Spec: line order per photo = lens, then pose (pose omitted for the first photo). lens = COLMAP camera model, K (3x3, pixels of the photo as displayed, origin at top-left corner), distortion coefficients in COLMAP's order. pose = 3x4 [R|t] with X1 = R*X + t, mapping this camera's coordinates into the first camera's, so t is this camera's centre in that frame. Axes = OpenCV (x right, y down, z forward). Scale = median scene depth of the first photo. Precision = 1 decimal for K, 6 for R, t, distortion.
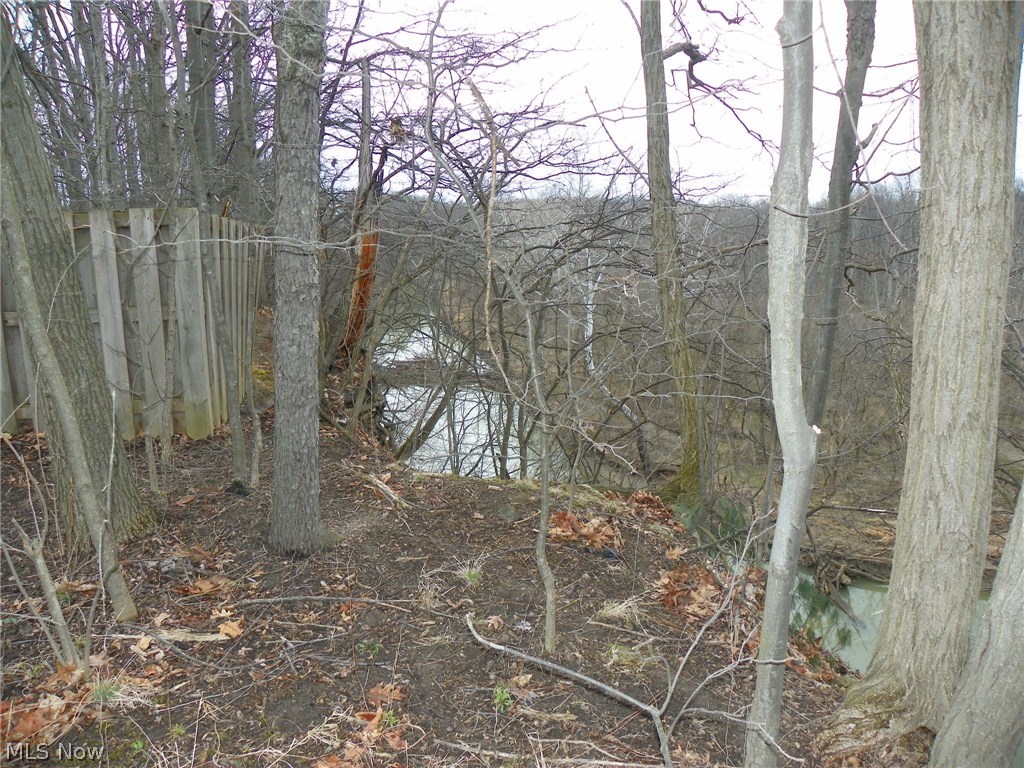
lens RADIAL K [[773.0, 0, 510.5], [0, 773.0, 381.2], [0, 0, 1]] dist [-0.145655, 0.074962]
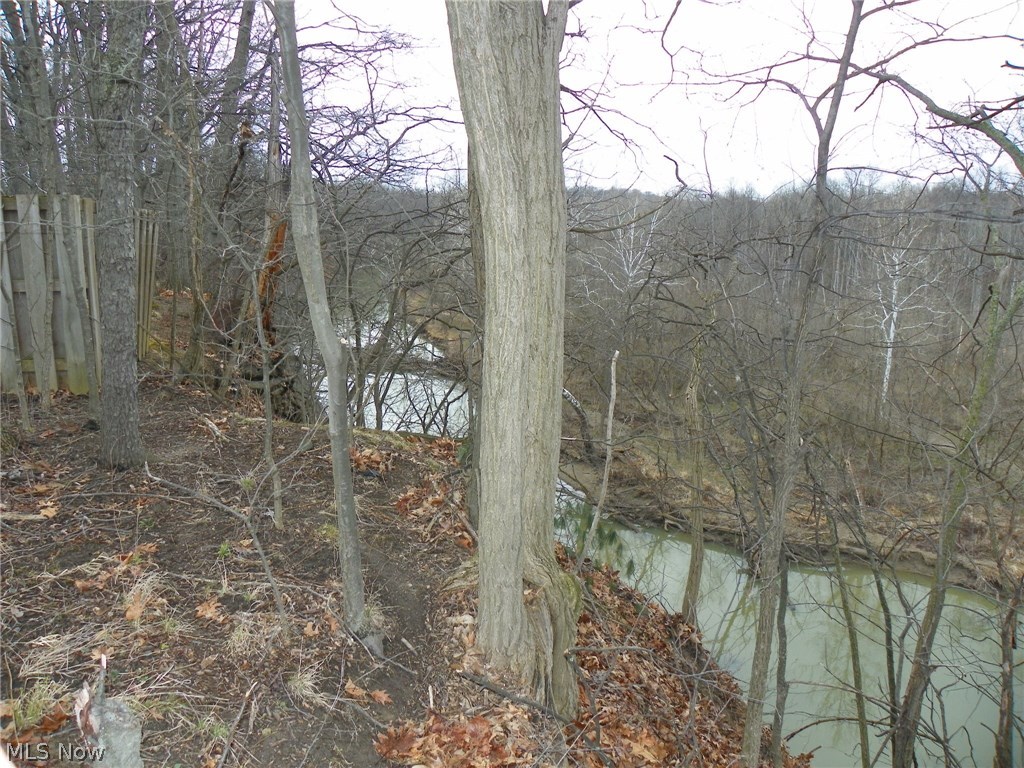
lens RADIAL K [[773.0, 0, 516.1], [0, 773.0, 384.3], [0, 0, 1]] dist [-0.145655, 0.074962]
pose [[0.998171, 0.008942, 0.059780, 0.325293], [-0.010014, 0.999794, 0.017665, 0.059168], [-0.059610, -0.018232, 0.998055, -0.308962]]
